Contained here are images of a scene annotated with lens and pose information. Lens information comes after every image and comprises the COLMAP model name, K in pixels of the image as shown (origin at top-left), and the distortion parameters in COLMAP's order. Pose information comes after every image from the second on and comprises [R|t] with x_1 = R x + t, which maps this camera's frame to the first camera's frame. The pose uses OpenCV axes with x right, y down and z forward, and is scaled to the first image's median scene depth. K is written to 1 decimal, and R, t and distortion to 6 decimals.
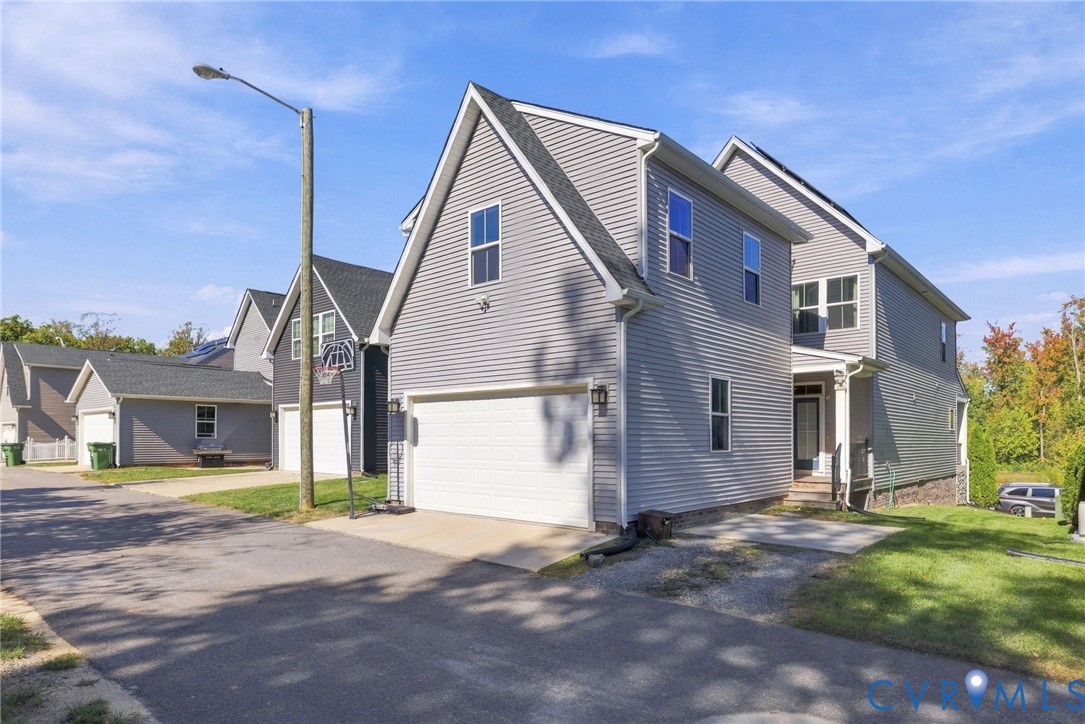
lens RADIAL K [[627.7, 0, 515.7], [0, 627.7, 435.6], [0, 0, 1]] dist [-0.001393, -0.000601]
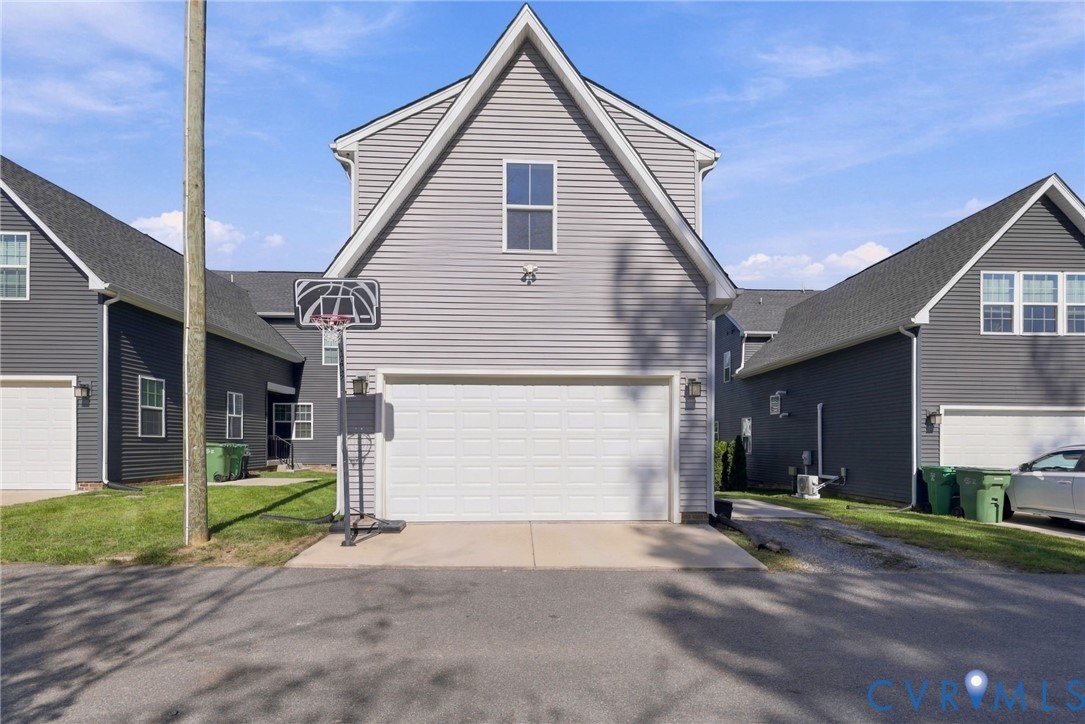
lens RADIAL K [[520.1, 0, 538.4], [0, 520.1, 442.4], [0, 0, 1]] dist [0.009980, -0.000168]
pose [[0.717192, 0.003517, 0.696866, -0.523695], [-0.003952, 0.999992, -0.000979, 0.020936], [-0.696864, -0.002052, 0.717200, 0.465637]]
